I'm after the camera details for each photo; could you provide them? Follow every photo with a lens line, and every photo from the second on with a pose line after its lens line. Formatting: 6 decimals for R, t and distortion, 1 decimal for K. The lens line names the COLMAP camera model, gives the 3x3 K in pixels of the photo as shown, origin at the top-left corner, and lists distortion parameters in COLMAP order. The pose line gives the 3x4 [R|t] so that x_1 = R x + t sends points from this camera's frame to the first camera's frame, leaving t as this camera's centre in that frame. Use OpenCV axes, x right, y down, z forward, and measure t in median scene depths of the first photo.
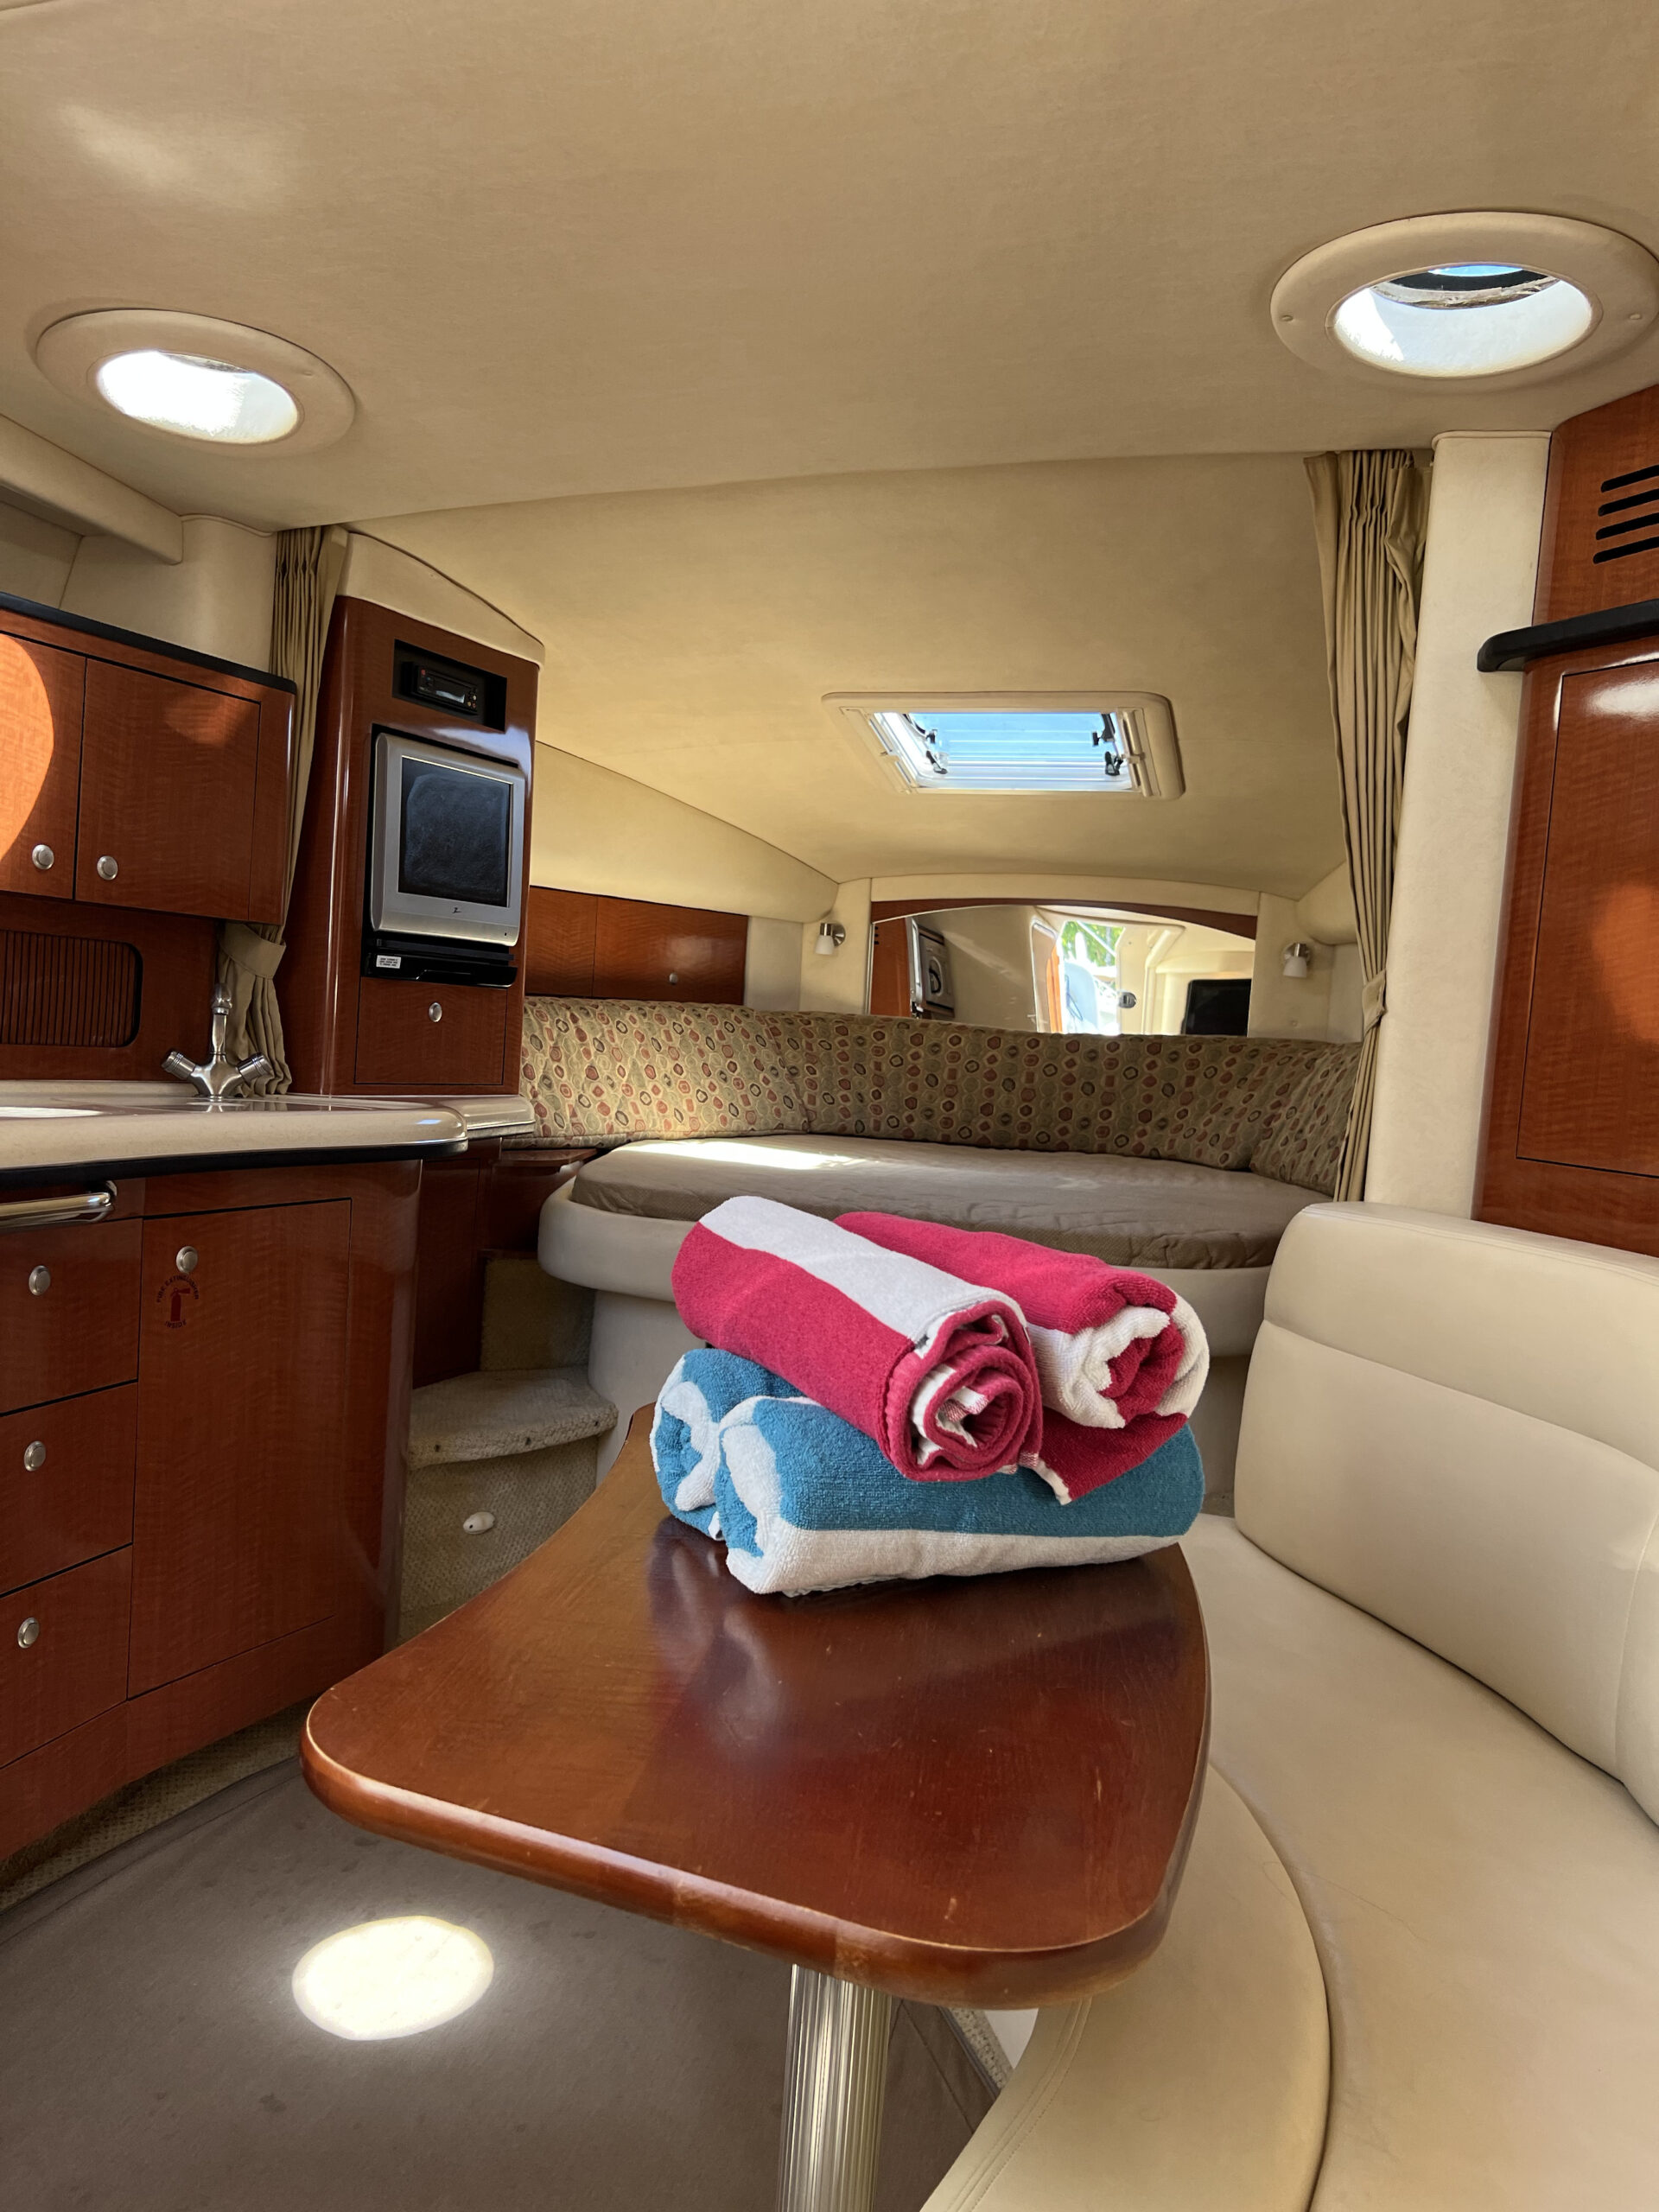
lens RADIAL K [[1679.7, 0, 829.8], [0, 1679.7, 1111.0], [0, 0, 1]] dist [0.039990, -0.002103]
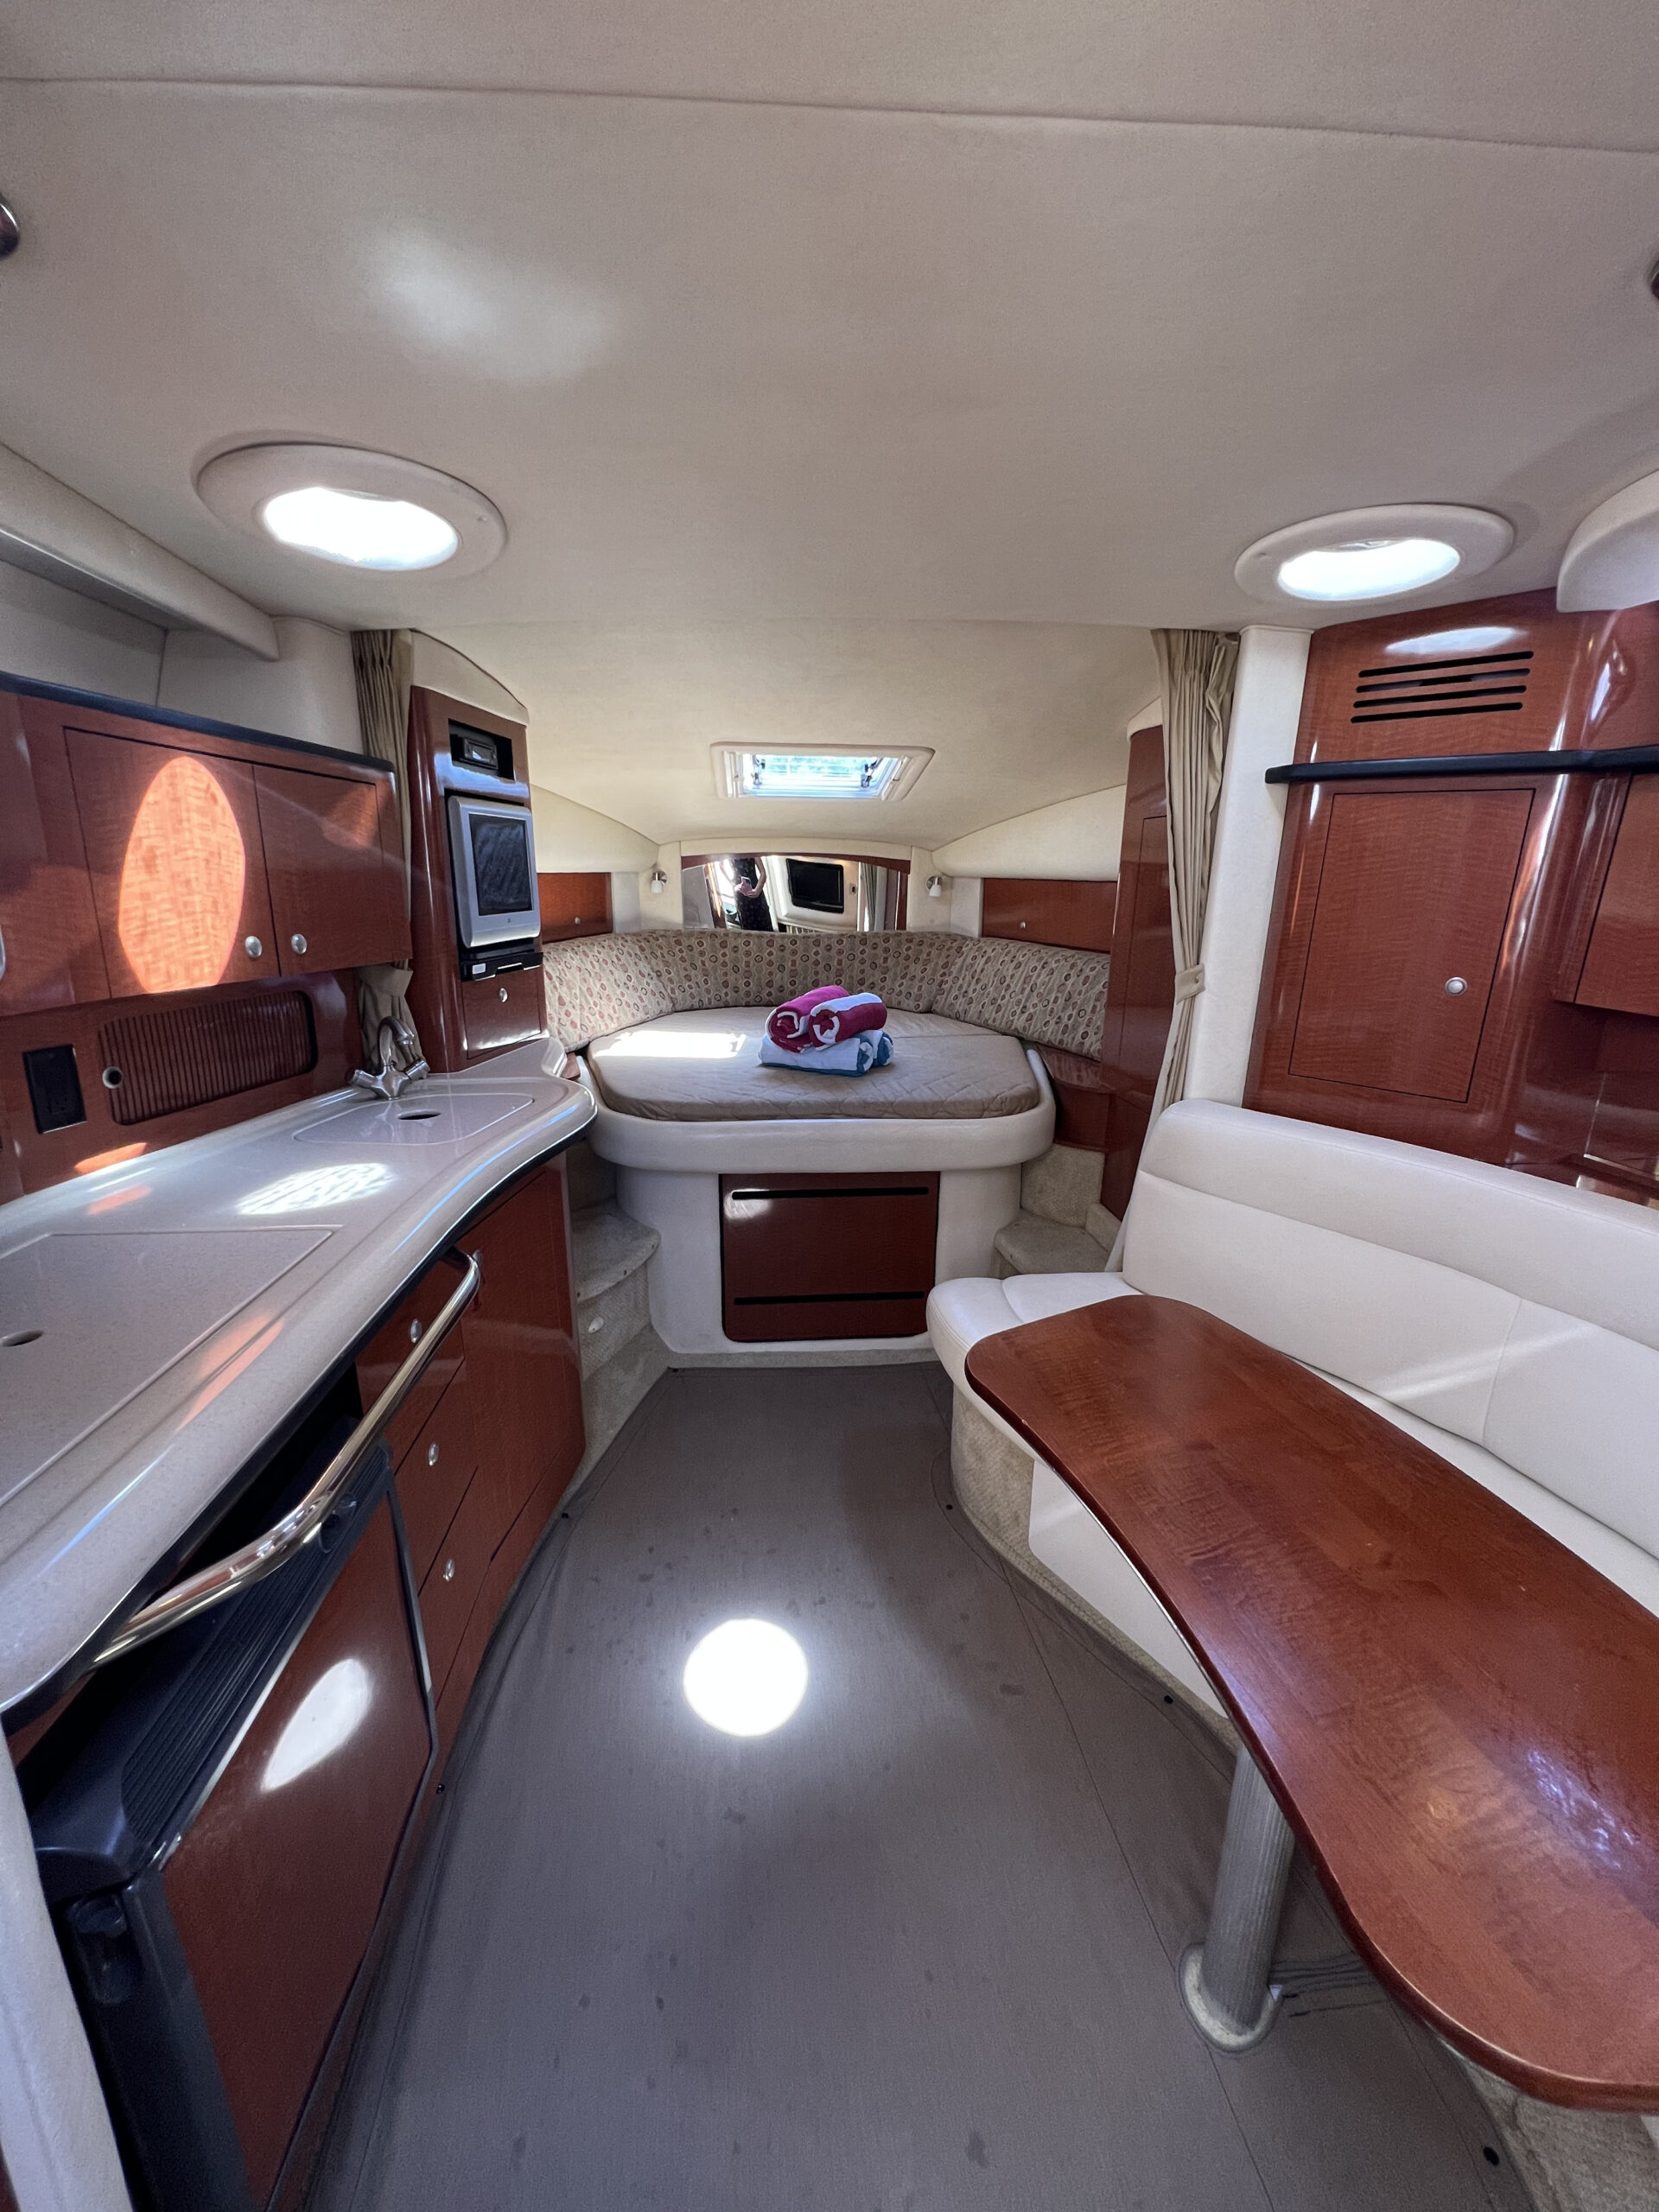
lens RADIAL K [[884.1, 0, 828.2], [0, 884.1, 1102.7], [0, 0, 1]] dist [-0.000069, 0.000158]
pose [[0.933016, -0.135860, 0.333202, -0.225337], [0.059716, 0.971605, 0.228948, -0.117031], [-0.354845, -0.193715, 0.914636, 0.196585]]
